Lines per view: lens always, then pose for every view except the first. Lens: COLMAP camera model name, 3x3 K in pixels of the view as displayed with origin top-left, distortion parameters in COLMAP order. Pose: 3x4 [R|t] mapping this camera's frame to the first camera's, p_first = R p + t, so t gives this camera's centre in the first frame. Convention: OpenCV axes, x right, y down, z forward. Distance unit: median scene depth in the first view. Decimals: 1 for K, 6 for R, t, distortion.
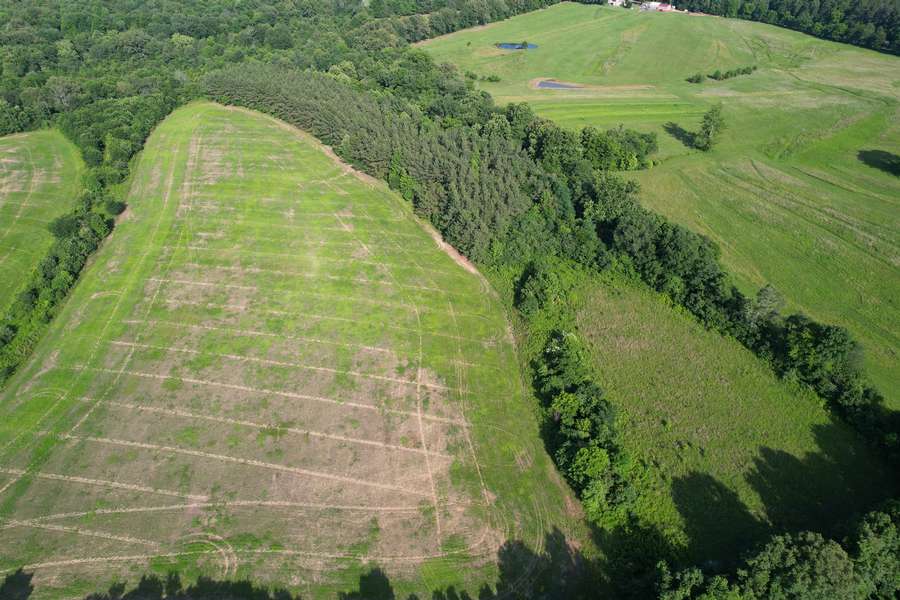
lens RADIAL K [[572.8, 0, 452.9], [0, 572.8, 300.5], [0, 0, 1]] dist [-0.072392, 0.066083]
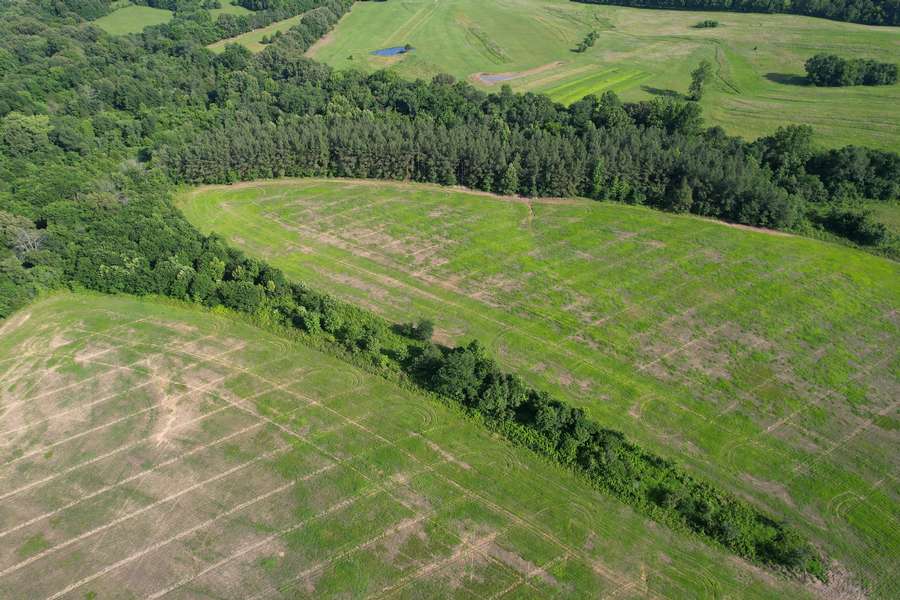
lens RADIAL K [[572.8, 0, 452.9], [0, 572.8, 300.5], [0, 0, 1]] dist [-0.072392, 0.066083]
pose [[0.777884, -0.384212, 0.497270, -0.725277], [0.384653, 0.916874, 0.106701, -0.206965], [-0.496930, 0.108276, 0.861009, 0.271549]]
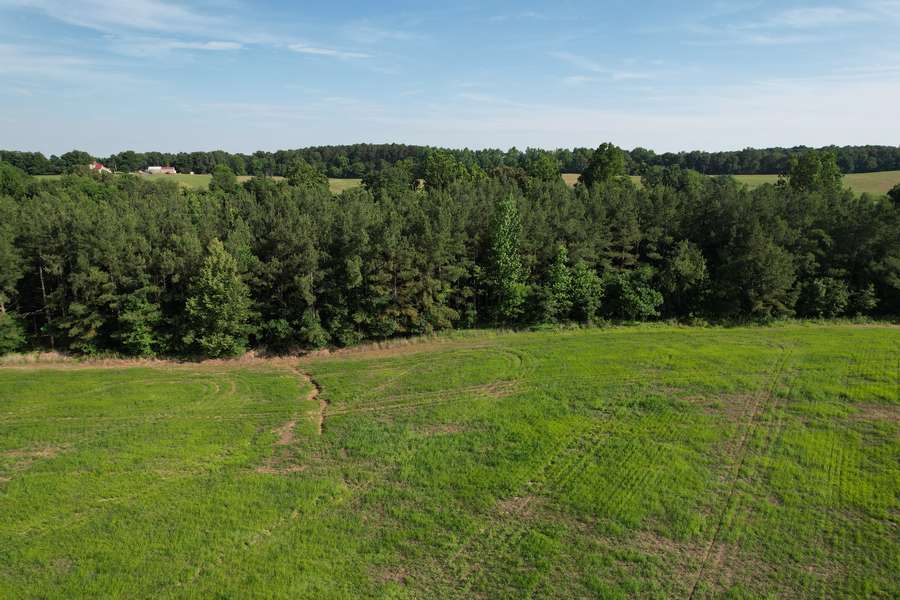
lens RADIAL K [[572.8, 0, 452.9], [0, 572.8, 300.5], [0, 0, 1]] dist [-0.072392, 0.066083]
pose [[0.464499, -0.214194, 0.859280, -0.330885], [0.528297, 0.845762, -0.074756, -0.179581], [-0.710734, 0.488679, 0.506014, 0.747121]]
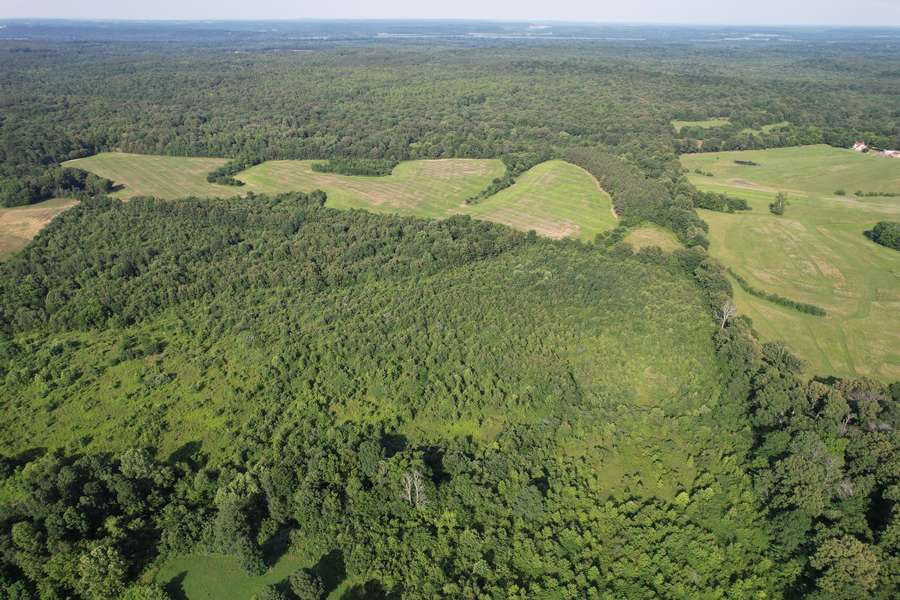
lens RADIAL K [[572.8, 0, 452.9], [0, 572.8, 300.5], [0, 0, 1]] dist [-0.072392, 0.066083]
pose [[0.789876, 0.268971, -0.551136, 0.713797], [-0.362826, 0.929490, -0.066375, 0.542596], [0.494423, 0.252394, 0.831771, -1.089917]]
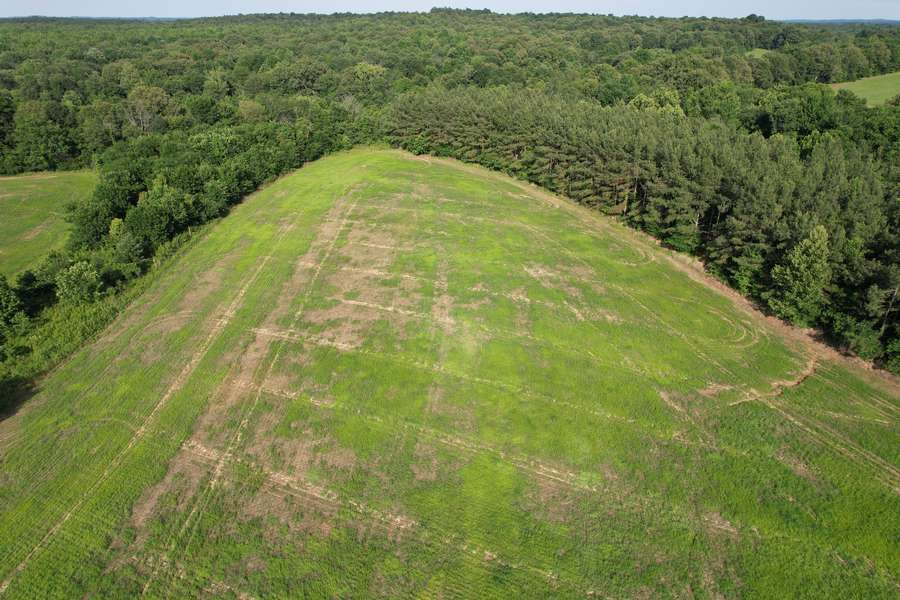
lens RADIAL K [[572.8, 0, 452.9], [0, 572.8, 300.5], [0, 0, 1]] dist [-0.072392, 0.066083]
pose [[0.956971, 0.119549, -0.264415, -0.262018], [-0.164241, 0.974341, -0.153896, -0.168081], [0.239232, 0.190702, 0.952051, 0.640264]]
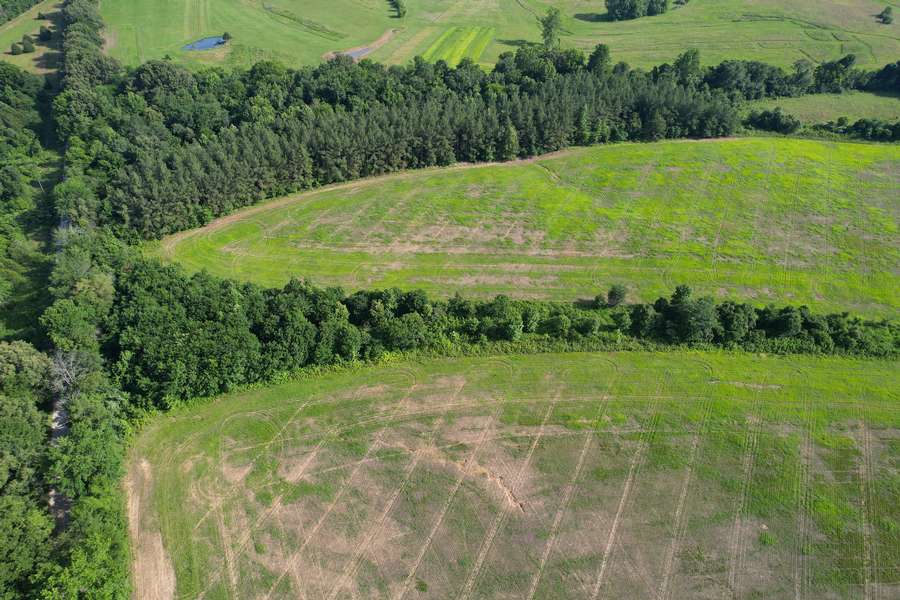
lens RADIAL K [[572.8, 0, 452.9], [0, 572.8, 300.5], [0, 0, 1]] dist [-0.072392, 0.066083]
pose [[0.338903, -0.597547, 0.726693, -0.948372], [0.560651, 0.748545, 0.354049, -0.420752], [-0.755523, 0.287433, 0.588700, 0.571394]]
